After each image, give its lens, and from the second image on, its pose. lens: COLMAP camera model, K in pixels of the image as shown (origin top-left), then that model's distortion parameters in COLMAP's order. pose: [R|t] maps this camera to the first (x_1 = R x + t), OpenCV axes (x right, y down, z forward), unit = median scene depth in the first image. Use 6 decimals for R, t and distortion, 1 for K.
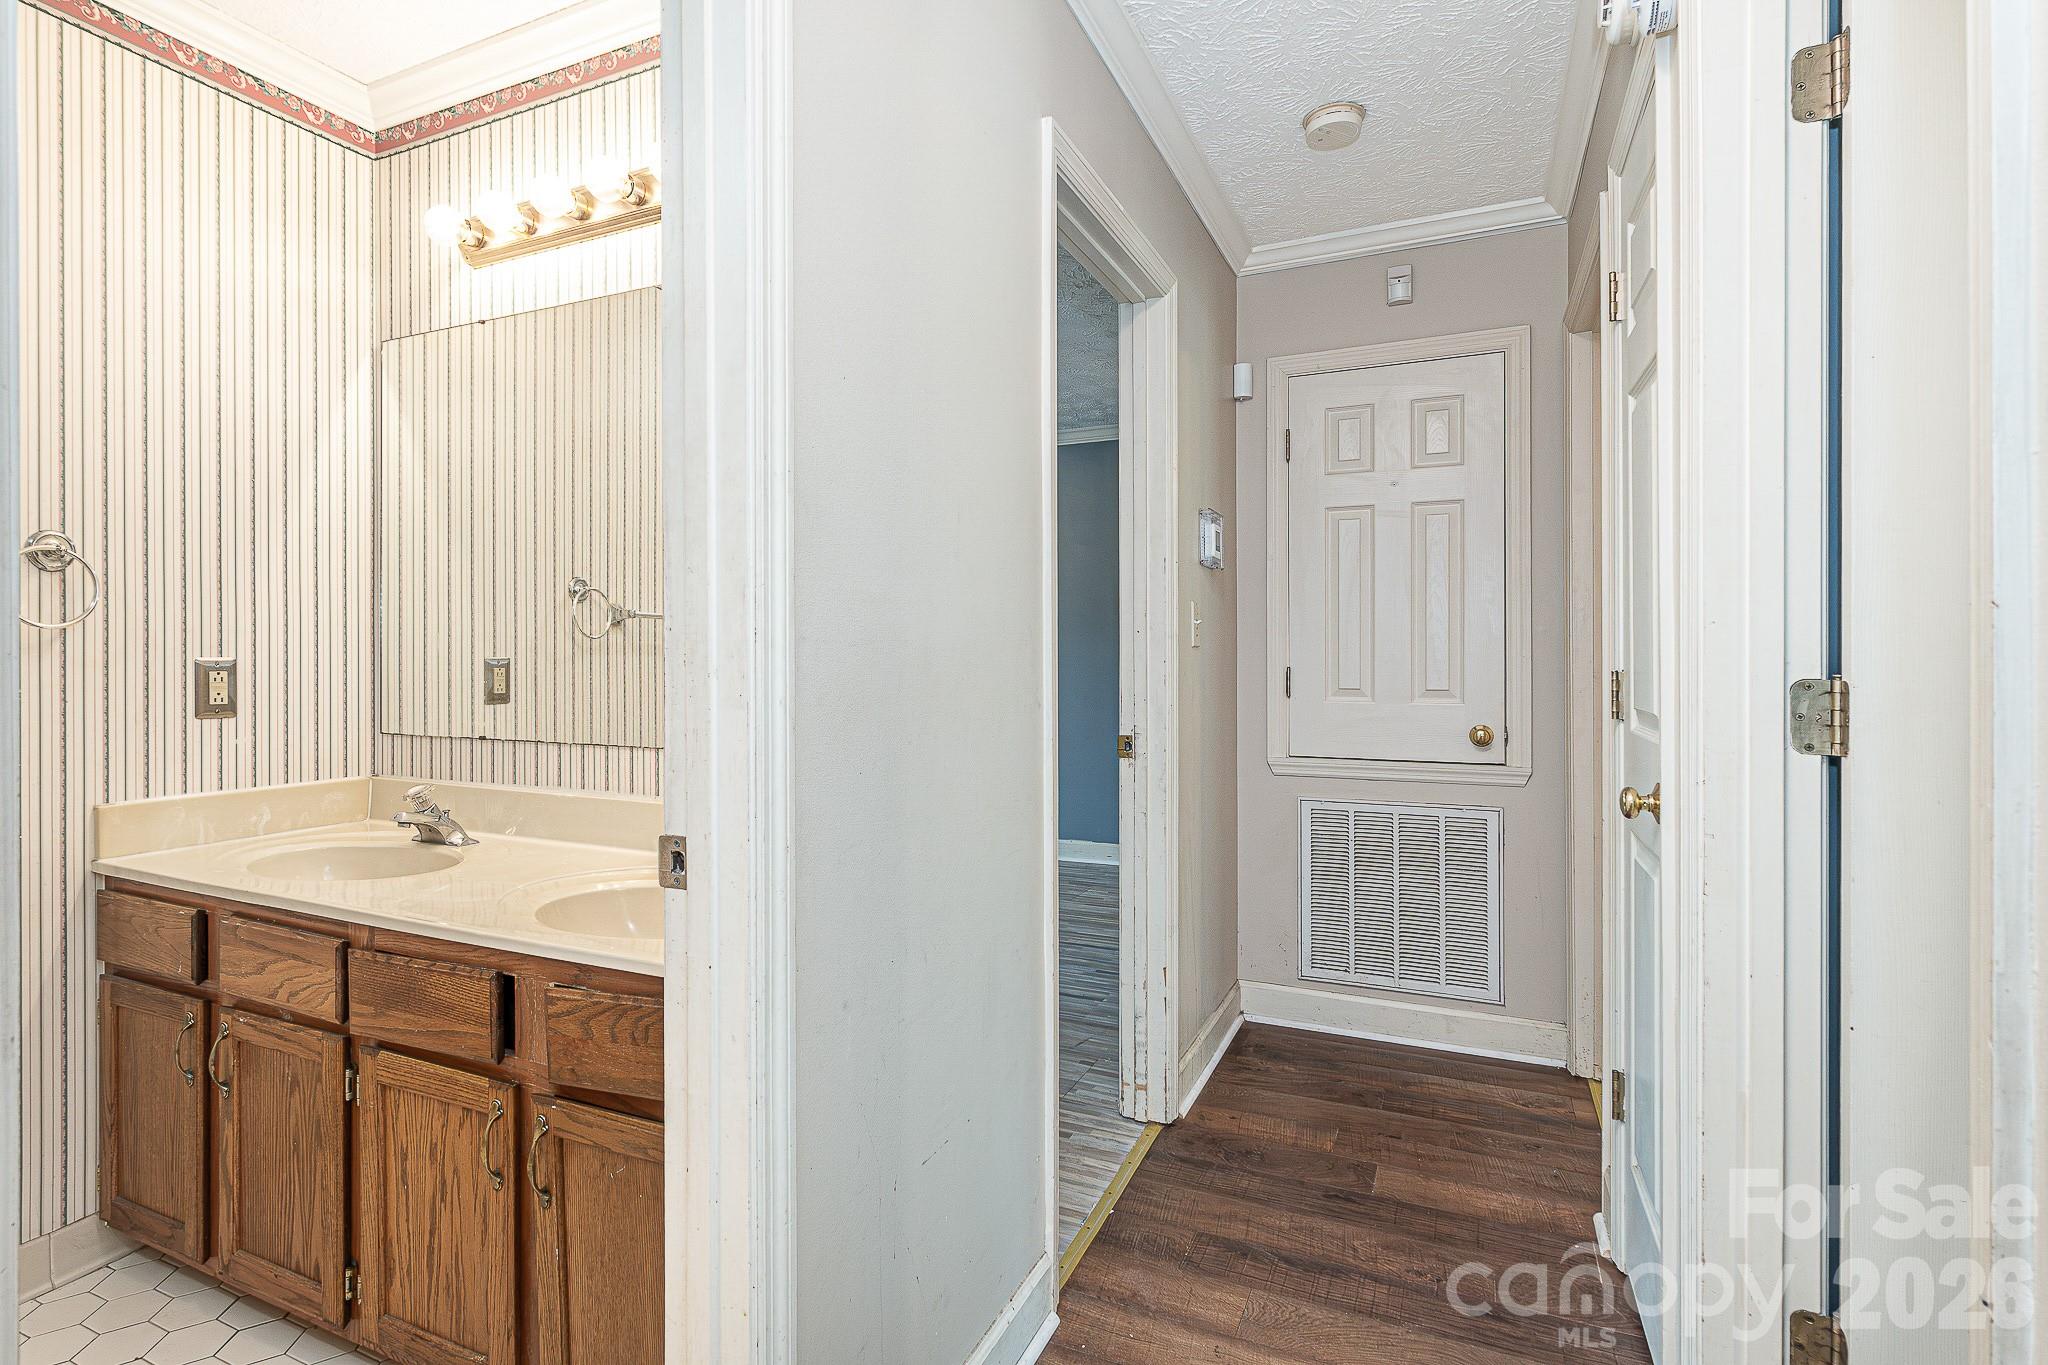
lens RADIAL K [[984.8, 0, 1027.5], [0, 984.8, 666.1], [0, 0, 1]] dist [0.000561, 0.000003]
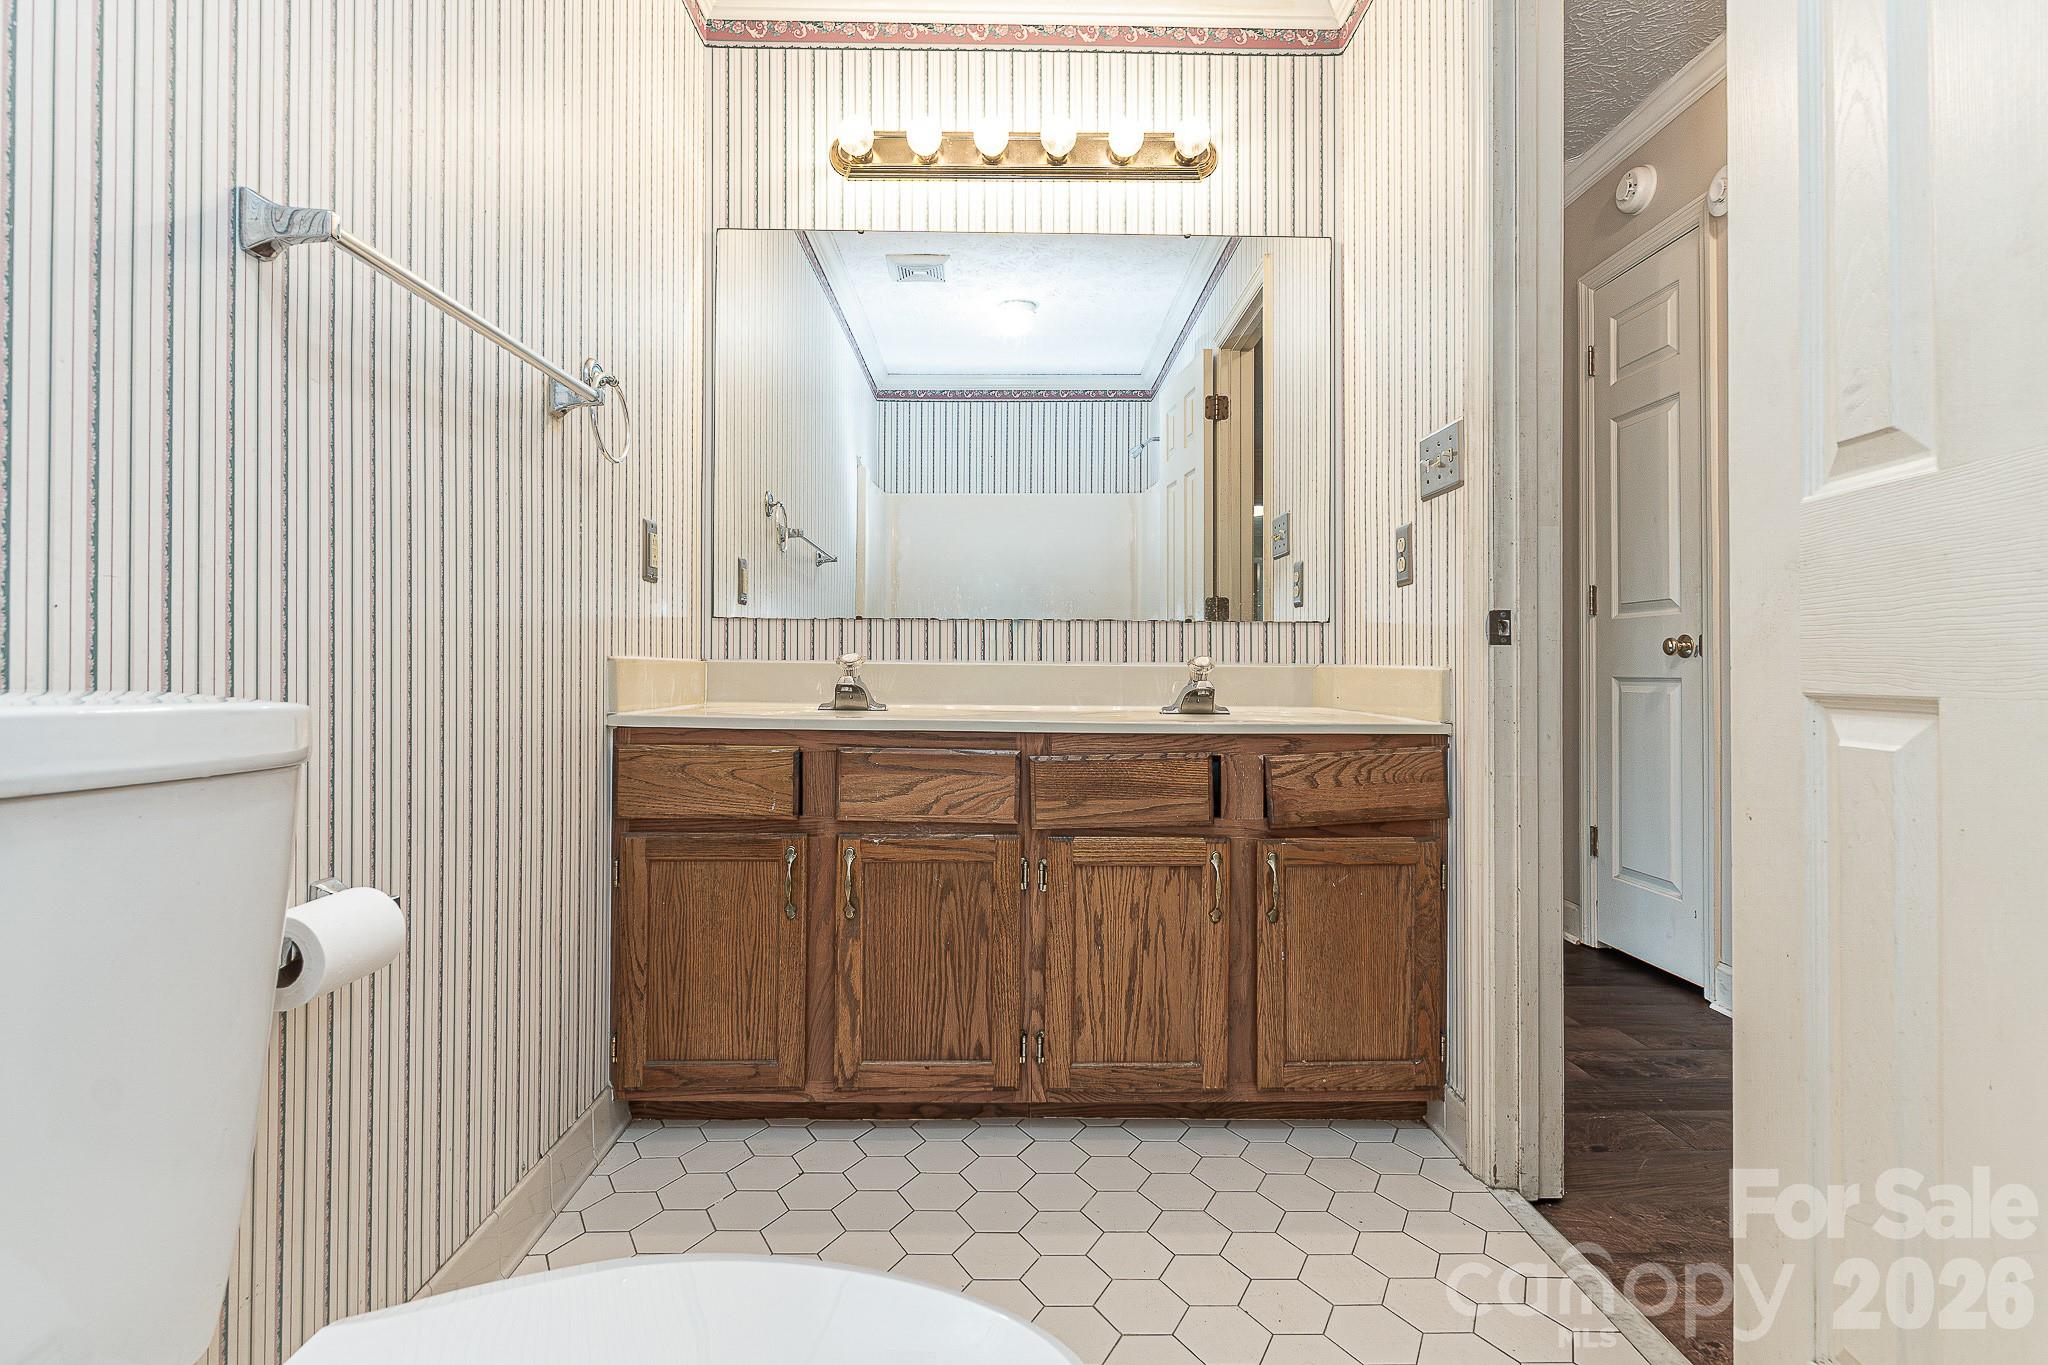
lens RADIAL K [[902.1, 0, 1024.0], [0, 902.1, 682.5], [0, 0, 1]] dist [-0.001344, -0.000105]
pose [[0.897800, -0.001218, 0.440403, -1.186760], [0.002326, 0.999995, -0.001977, 0.207931], [-0.440398, 0.002799, 0.897798, 0.057914]]
